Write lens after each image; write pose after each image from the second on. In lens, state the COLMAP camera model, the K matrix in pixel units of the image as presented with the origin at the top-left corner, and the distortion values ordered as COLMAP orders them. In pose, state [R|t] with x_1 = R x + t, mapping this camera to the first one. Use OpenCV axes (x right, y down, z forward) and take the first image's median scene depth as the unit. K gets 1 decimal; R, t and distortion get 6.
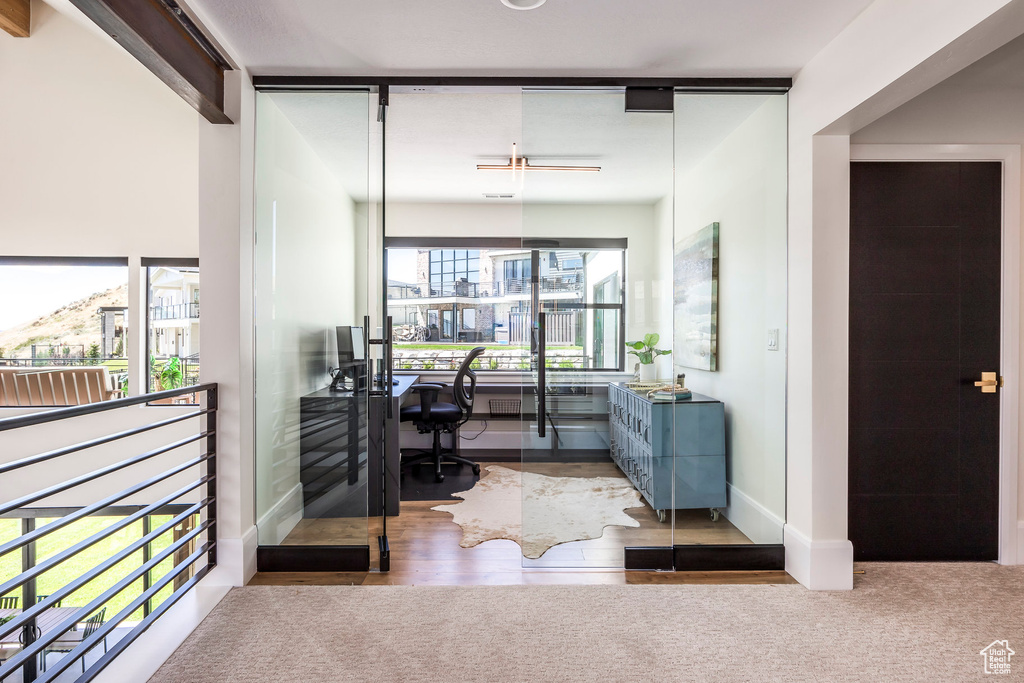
lens RADIAL K [[604.5, 0, 512.0], [0, 604.5, 341.5], [0, 0, 1]] dist [-0.000609, 0.000257]
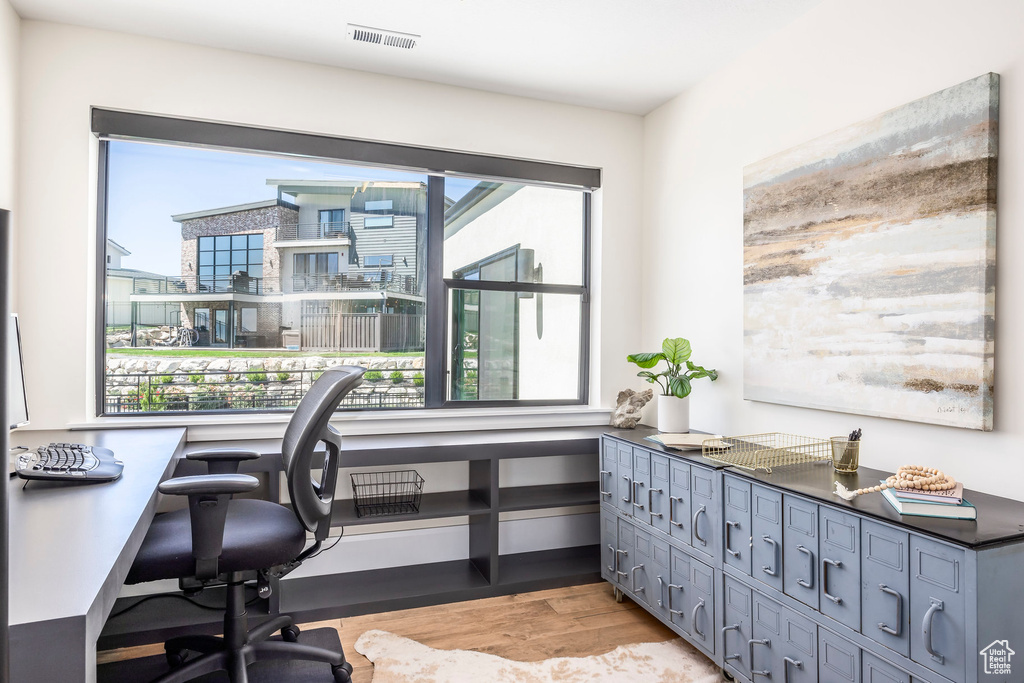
lens RADIAL K [[586.2, 0, 496.3], [0, 586.2, 341.6], [0, 0, 1]] dist [-0.015279, -0.000617]
pose [[0.942623, 0.008358, 0.333756, -0.092228], [-0.005306, 0.999935, -0.010057, -0.004715], [-0.333818, 0.007709, 0.942606, 0.585915]]
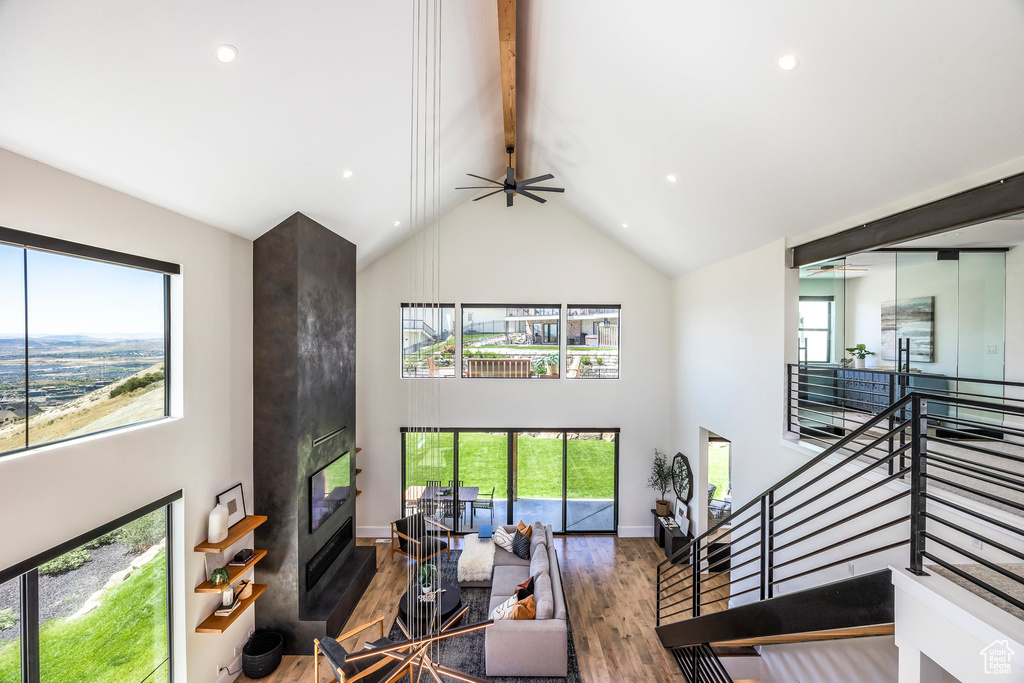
lens RADIAL K [[443.3, 0, 512.0], [0, 443.3, 341.5], [0, 0, 1]] dist [-0.020576, 0.004344]
pose [[0.999883, 0.003613, -0.014841, -0.961116], [-0.003697, 0.999977, -0.005636, -0.010010], [0.014820, 0.005691, 0.999874, -0.521467]]
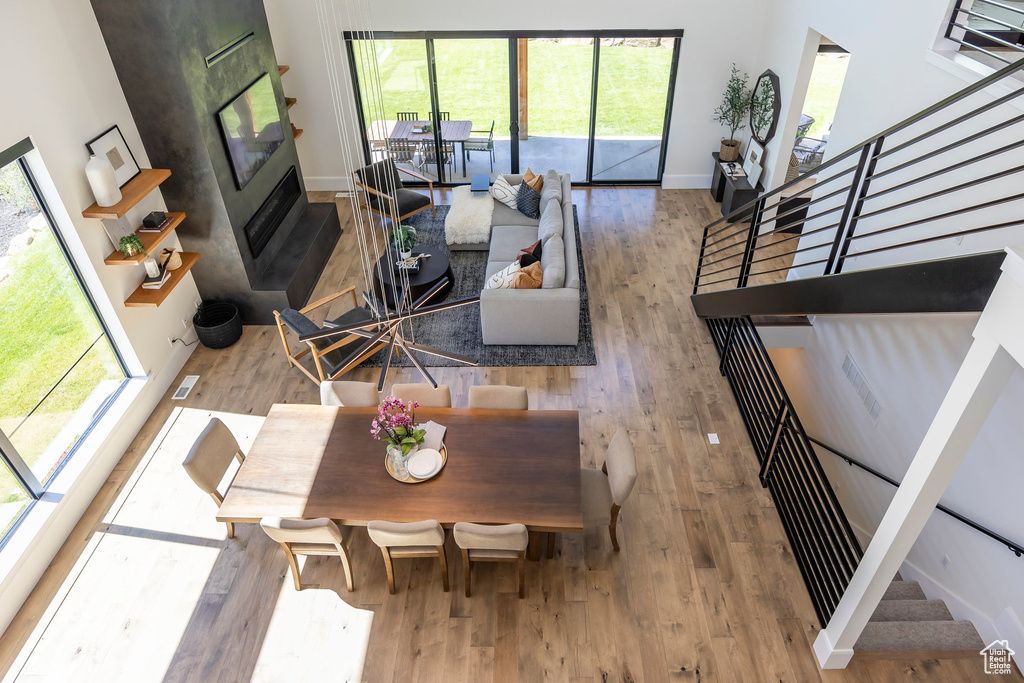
lens RADIAL K [[626.7, 0, 524.4], [0, 626.7, 308.6], [0, 0, 1]] dist [-0.007628, -0.001166]
pose [[0.999661, 0.008572, -0.024599, -0.915703], [0.007150, 0.817764, 0.575510, -0.015065], [0.025050, -0.575490, 0.817425, -0.468482]]
